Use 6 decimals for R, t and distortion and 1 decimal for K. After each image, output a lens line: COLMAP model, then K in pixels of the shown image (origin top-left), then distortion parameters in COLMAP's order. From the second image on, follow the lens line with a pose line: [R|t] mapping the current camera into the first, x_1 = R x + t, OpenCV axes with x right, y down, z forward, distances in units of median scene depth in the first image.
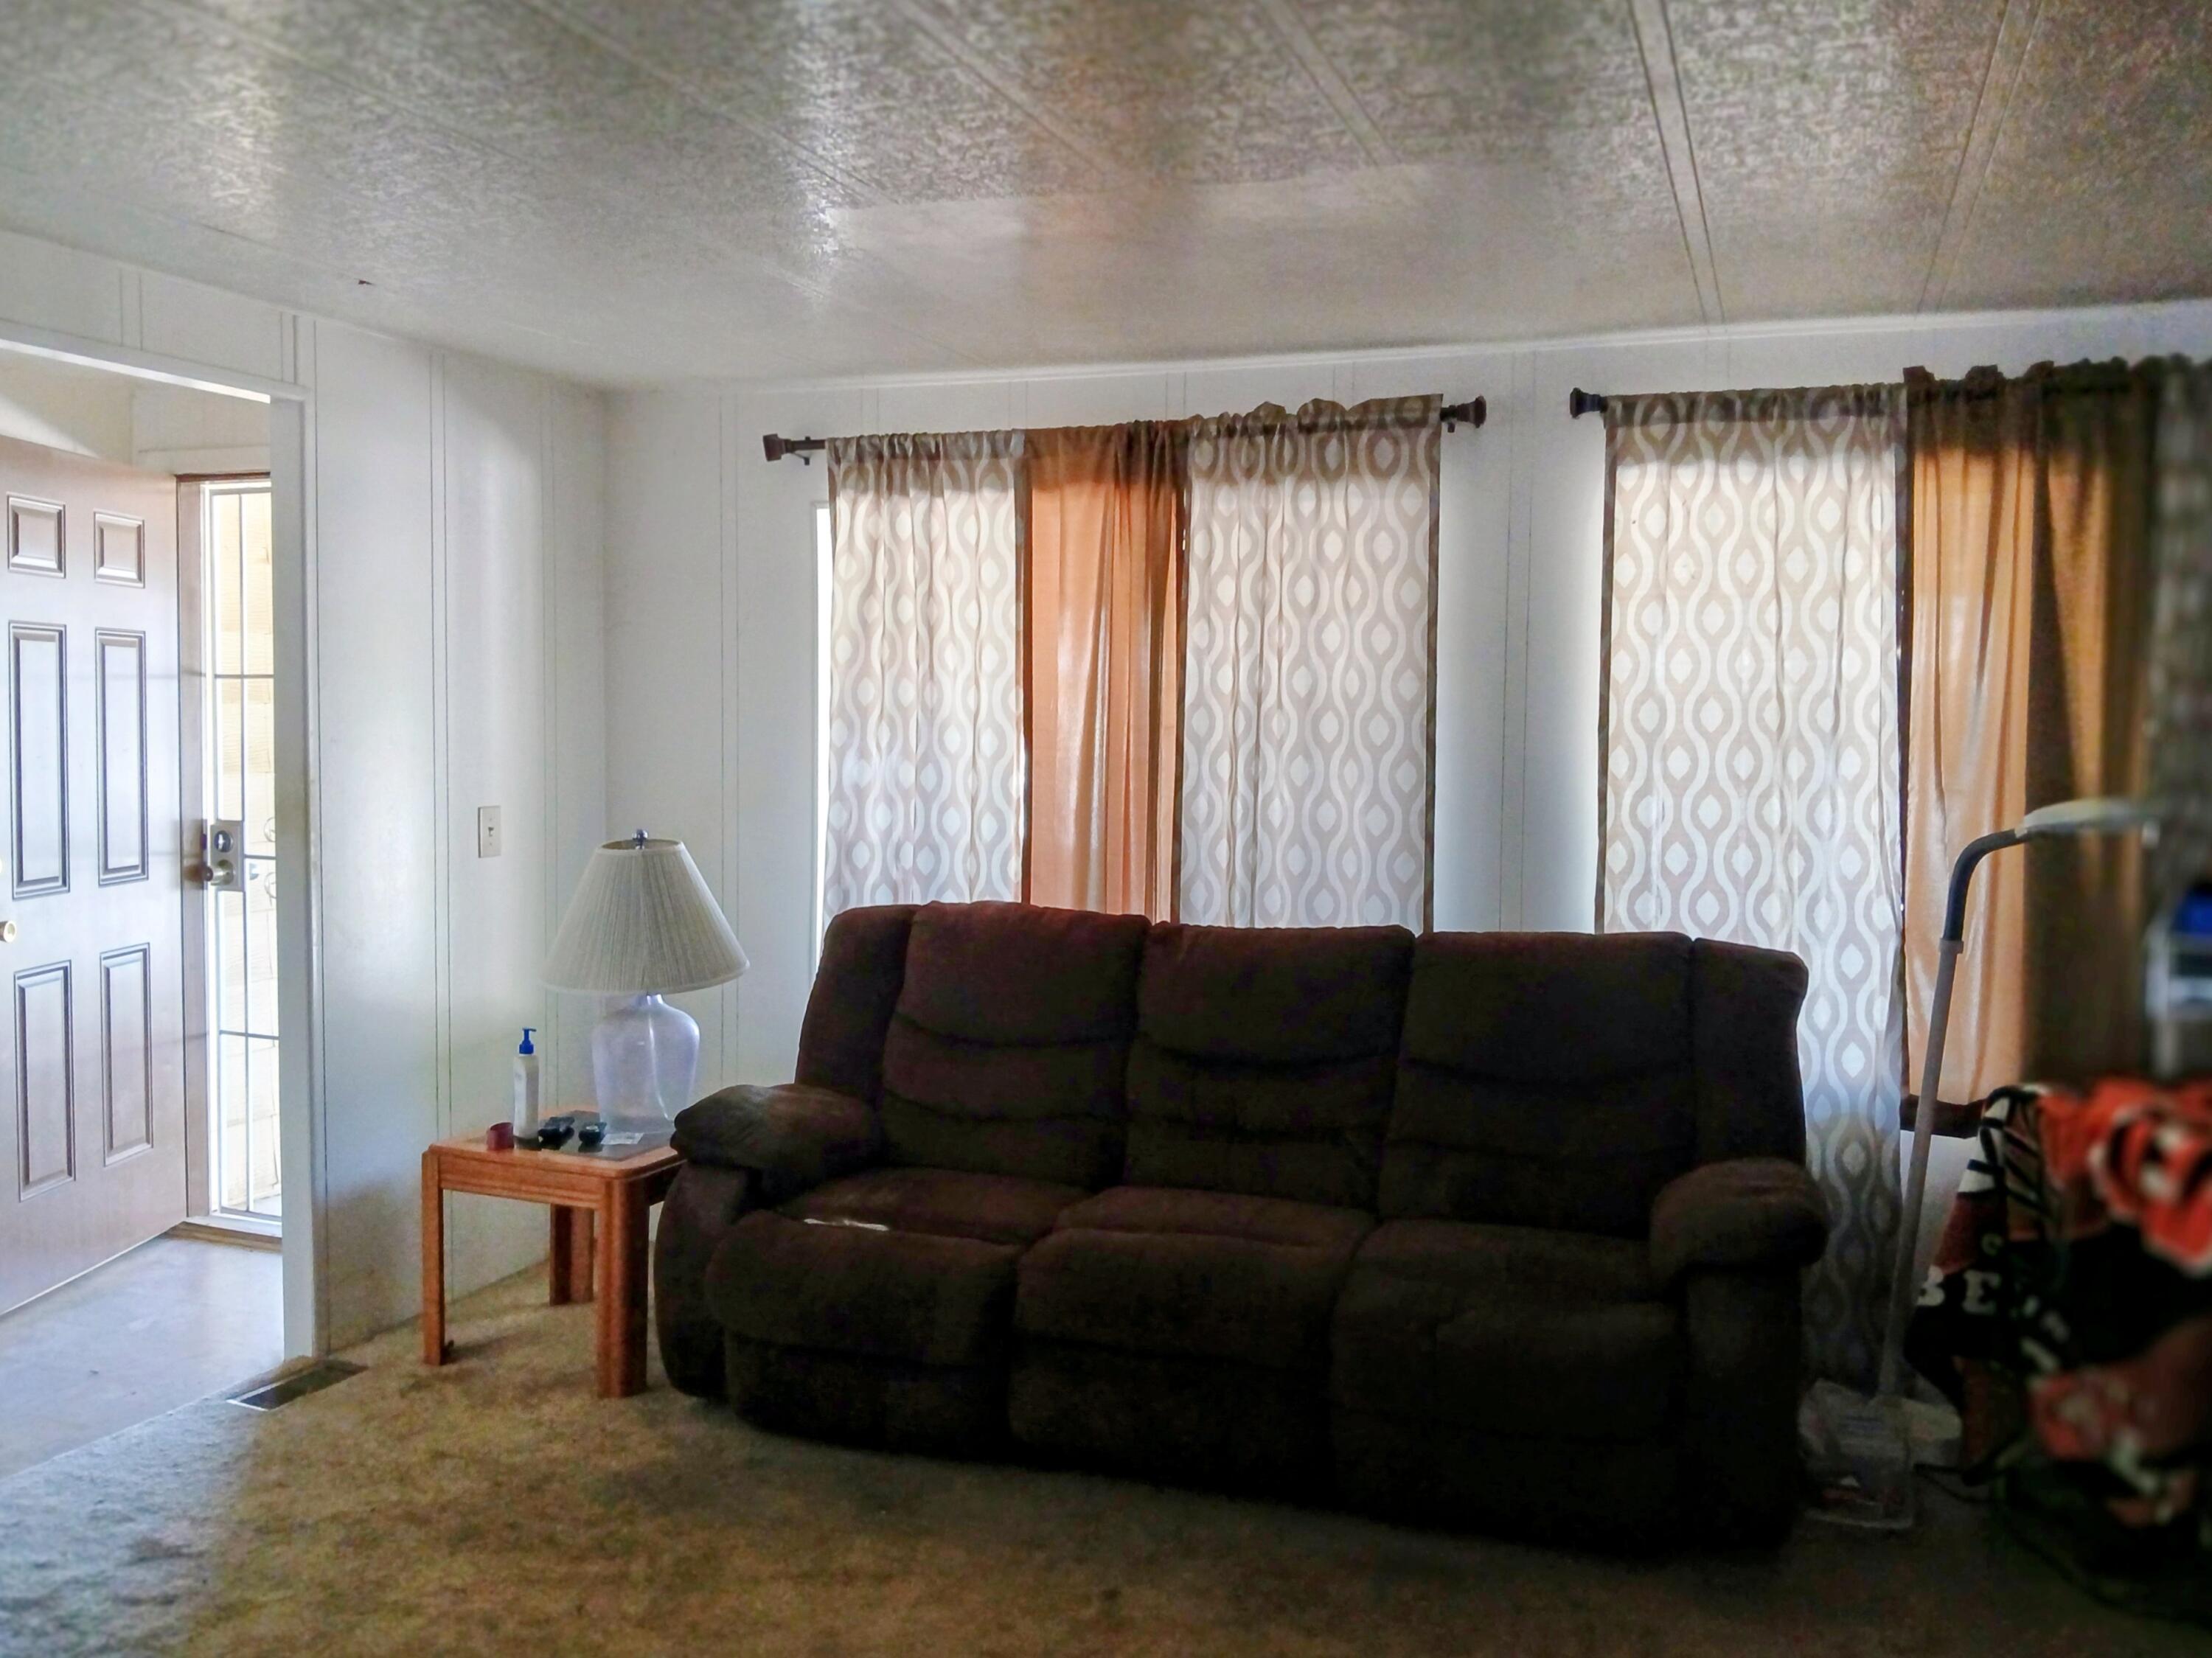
lens RADIAL K [[1705.6, 0, 1106.0], [0, 1705.6, 829.0], [0, 0, 1]] dist [0.037555, -0.105113]
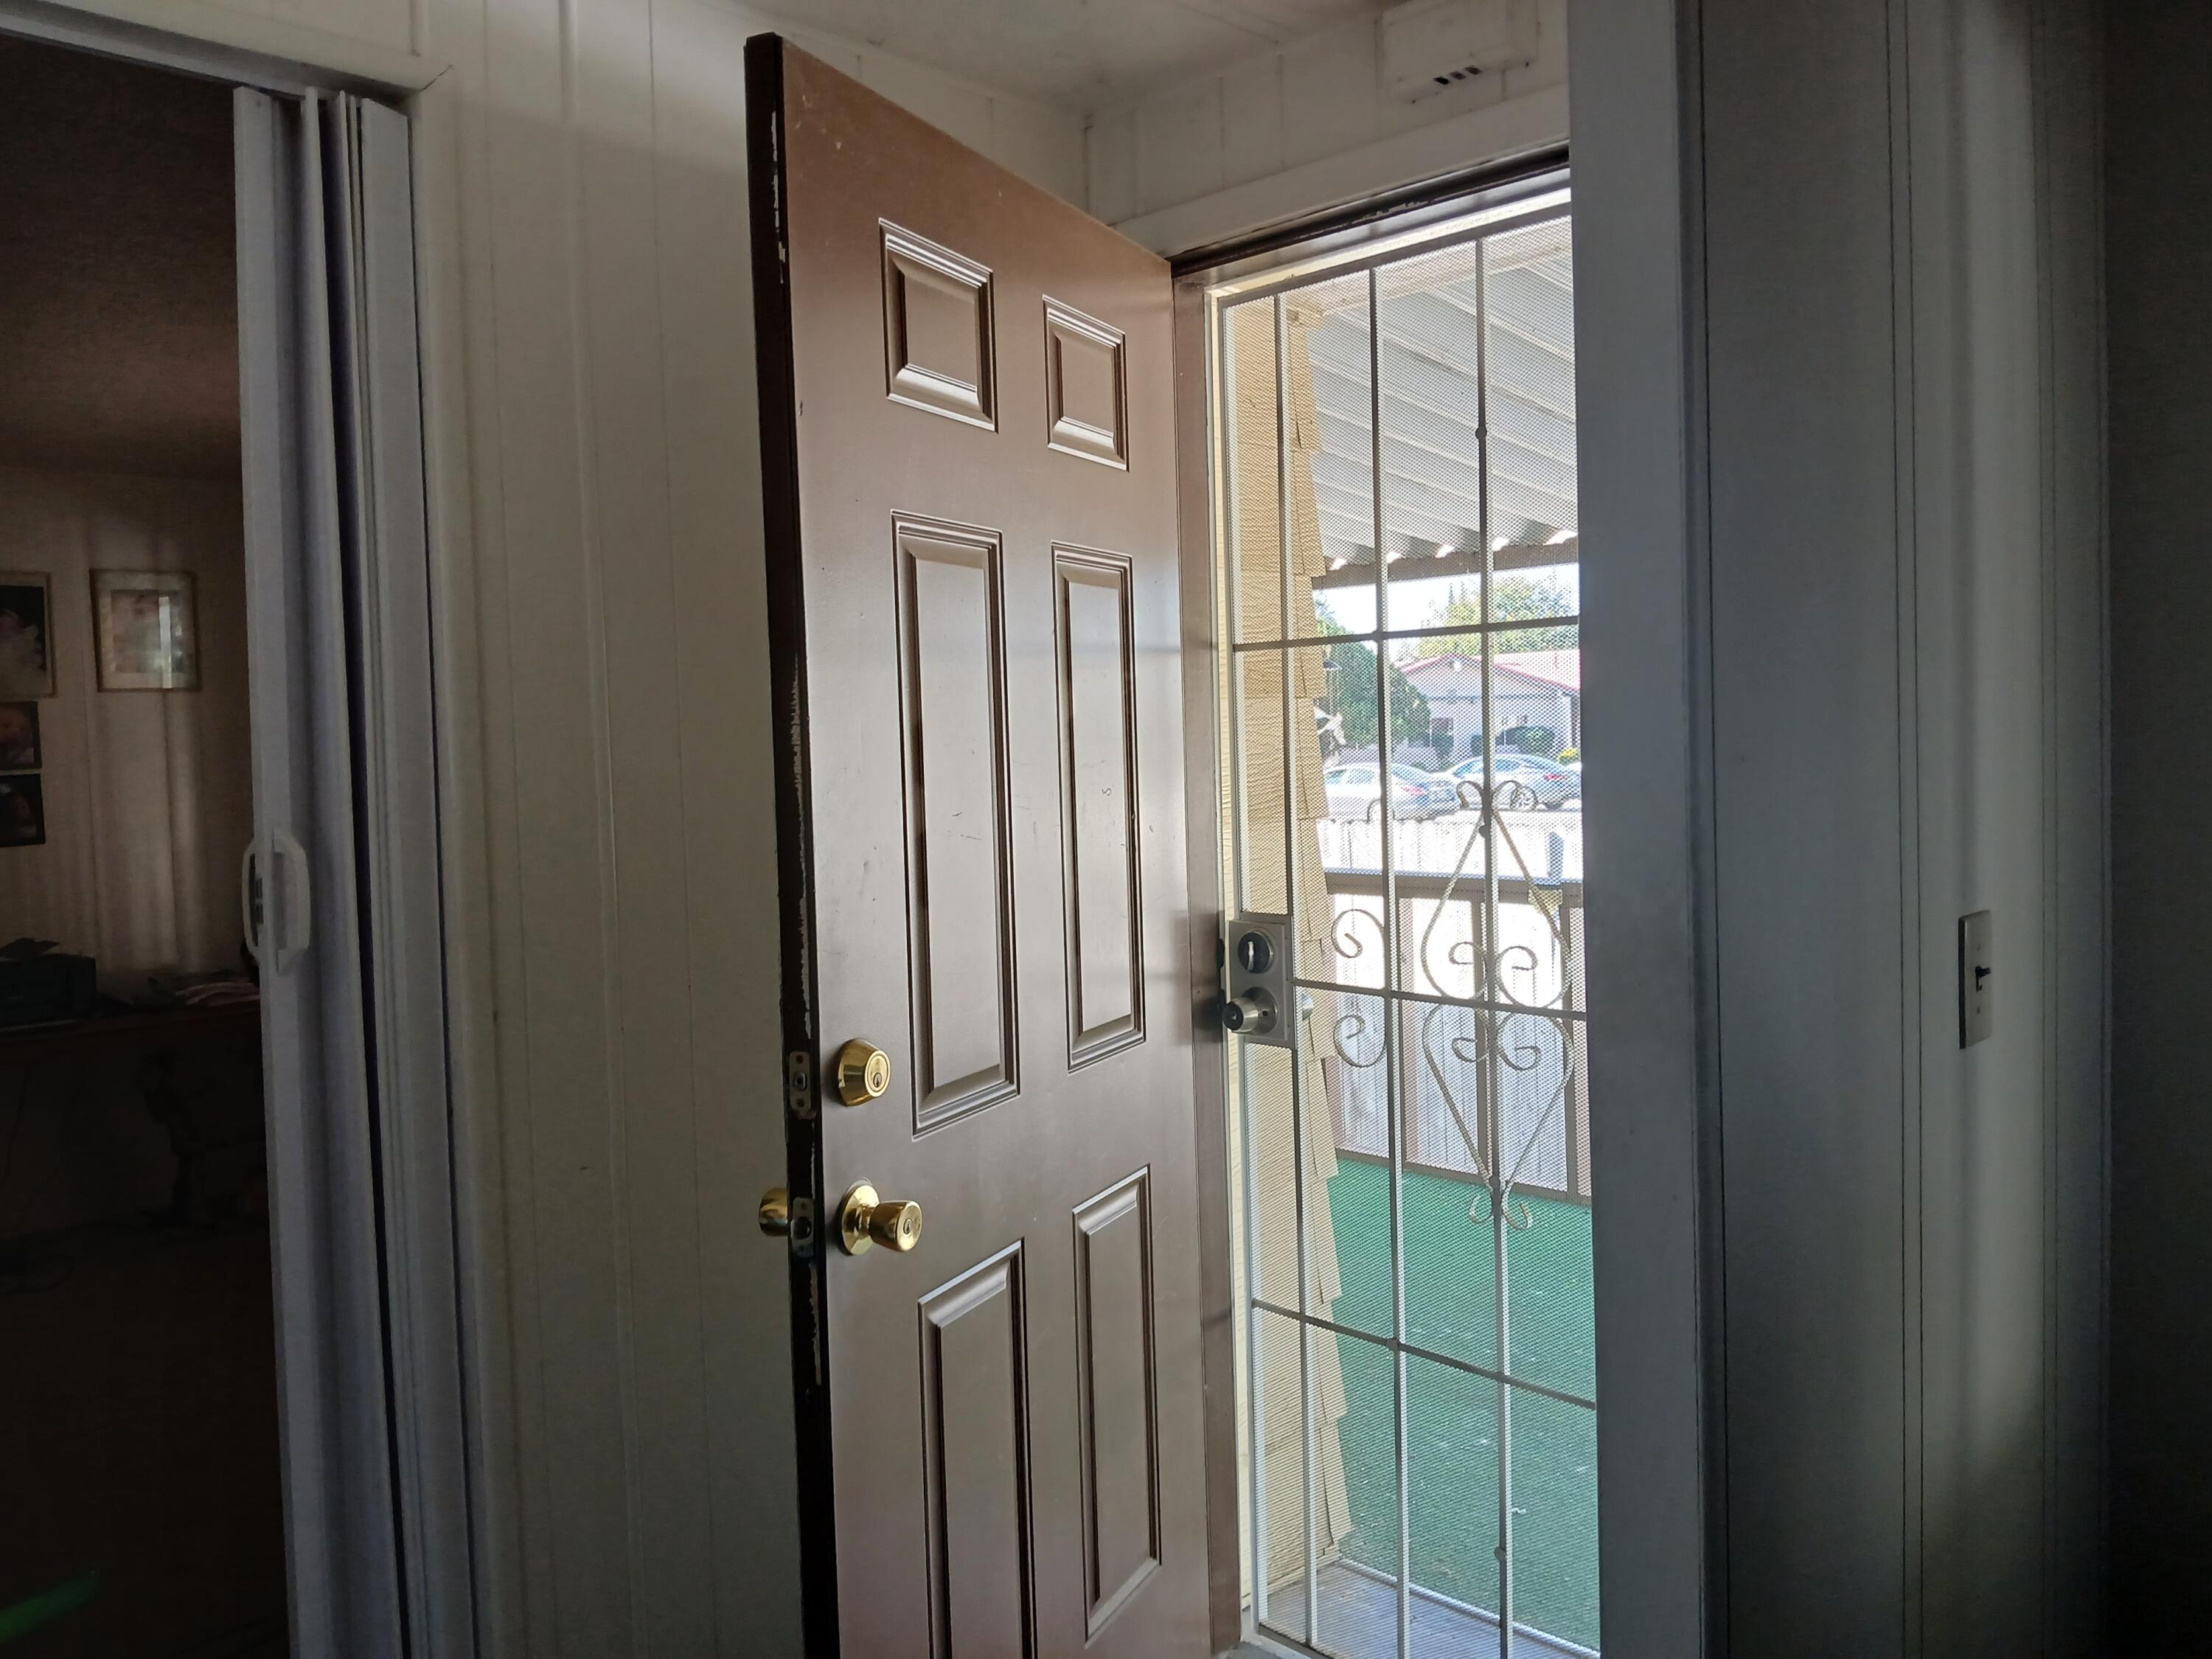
lens RADIAL K [[1705.7, 0, 1106.0], [0, 1705.7, 829.5], [0, 0, 1]] dist [0.037555, -0.105113]
pose [[0.895368, -0.019101, -0.444917, -0.319595], [0.019042, 0.999808, -0.004601, -0.030151], [0.444919, -0.004353, 0.895560, 0.500119]]
